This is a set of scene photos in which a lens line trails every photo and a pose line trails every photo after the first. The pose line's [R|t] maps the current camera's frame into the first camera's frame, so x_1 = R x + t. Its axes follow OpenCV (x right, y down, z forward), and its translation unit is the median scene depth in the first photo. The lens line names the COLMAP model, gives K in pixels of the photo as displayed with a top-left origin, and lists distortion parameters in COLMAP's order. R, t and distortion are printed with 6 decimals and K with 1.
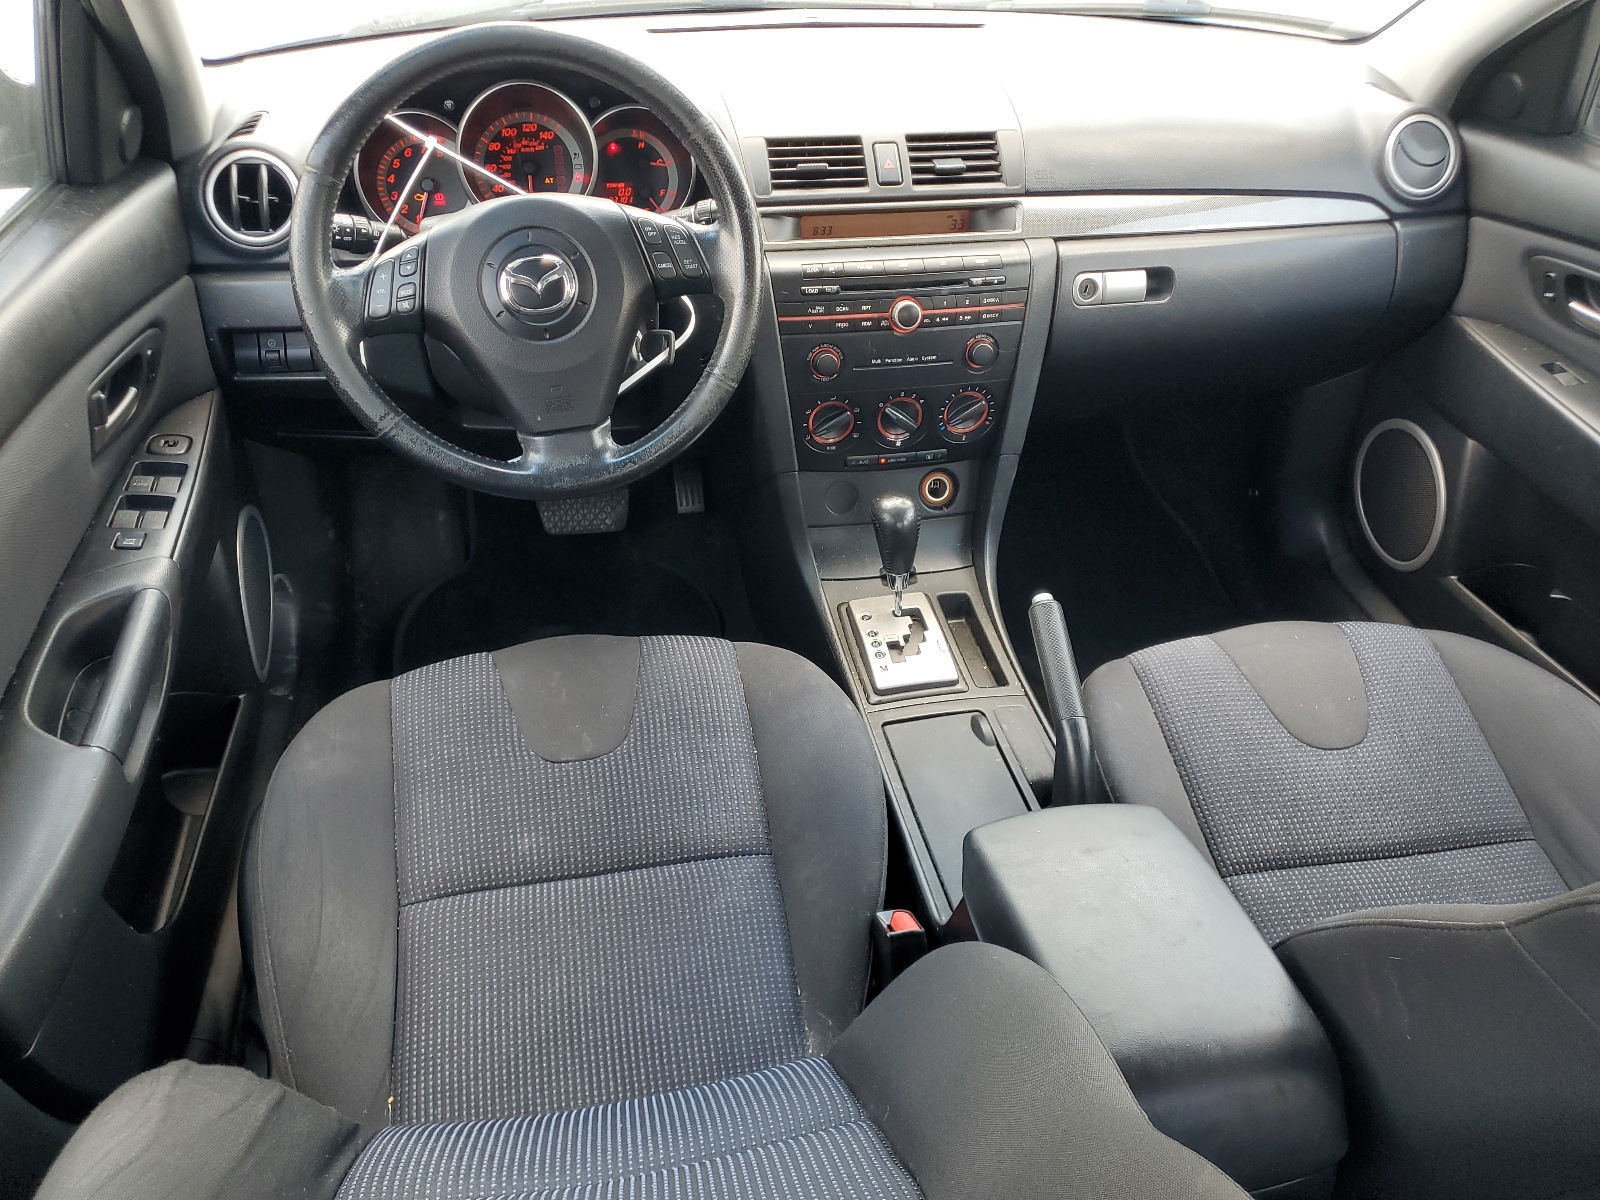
lens RADIAL K [[1208.9, 0, 803.5], [0, 1208.9, 598.6], [0, 0, 1]] dist [0.004645, -0.000821]
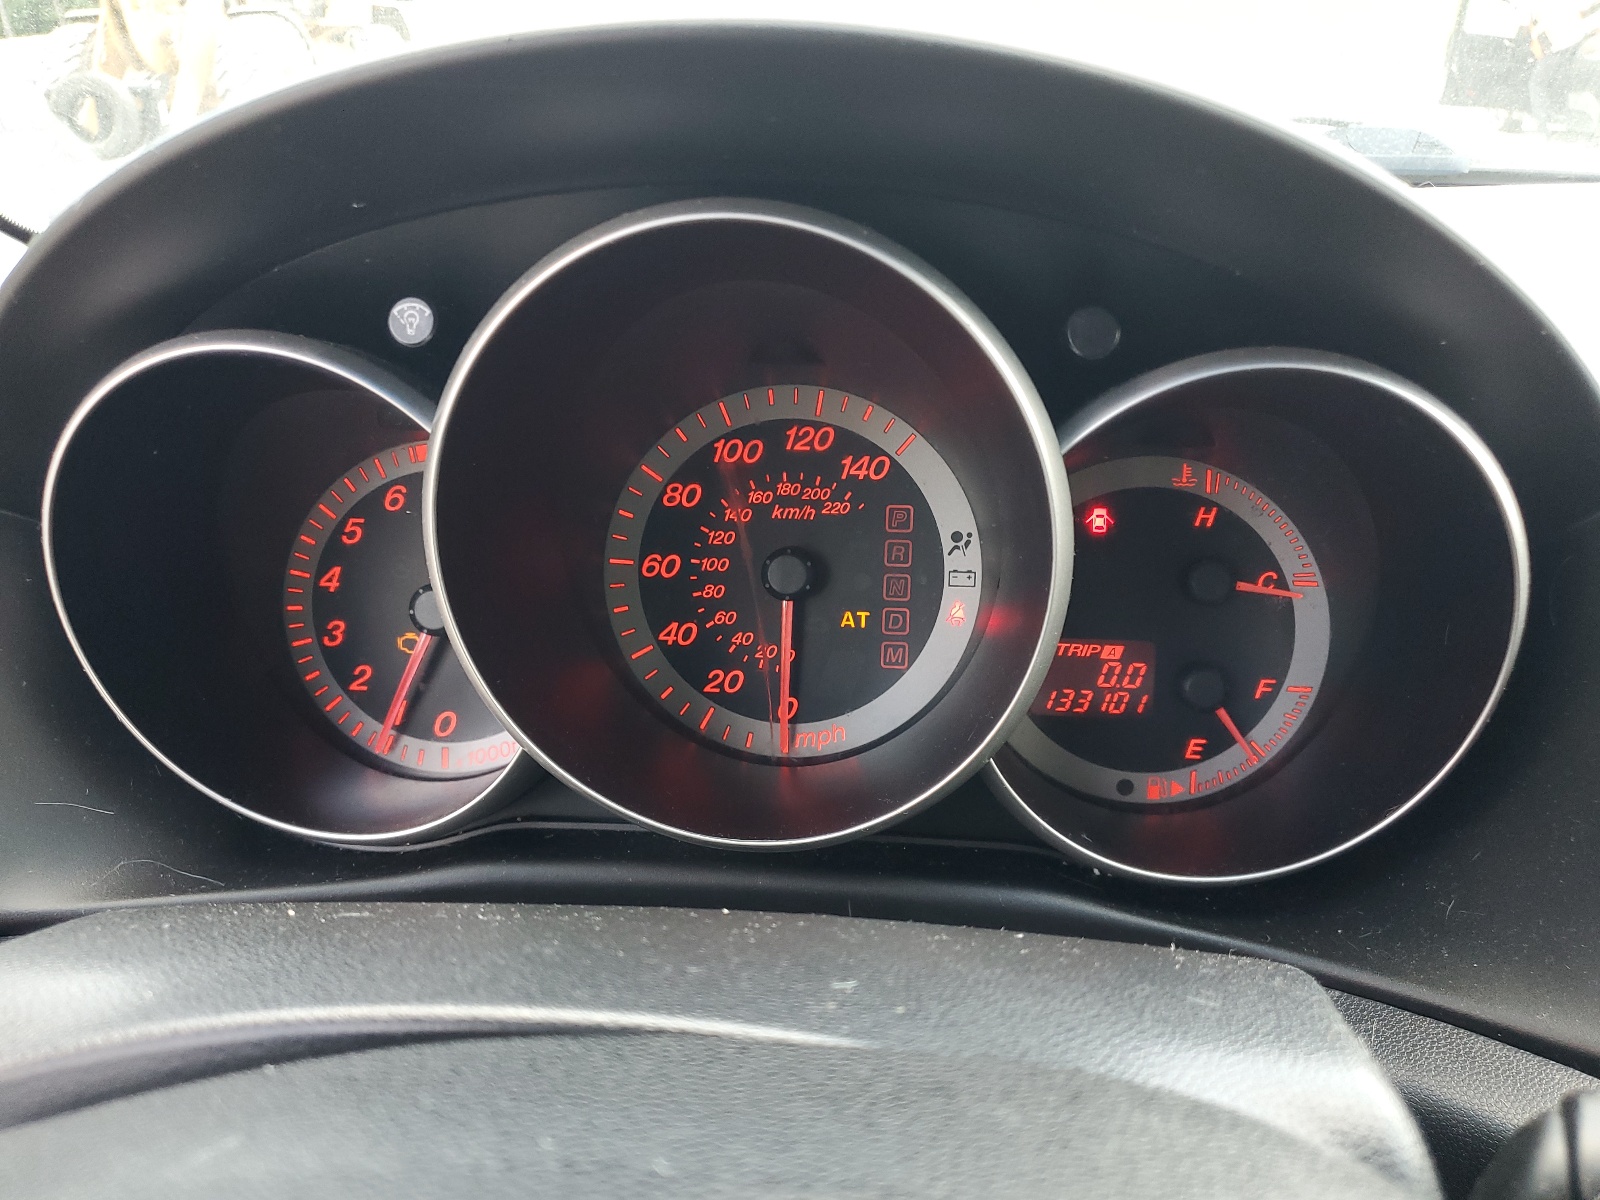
lens RADIAL K [[1208.9, 0, 799.5], [0, 1208.9, 601.4], [0, 0, 1]] dist [0.004645, -0.000821]
pose [[0.957398, 0.077641, -0.278137, -0.146675], [-0.143098, 0.964159, -0.223429, -0.288818], [0.250821, 0.253711, 0.934194, 0.743699]]
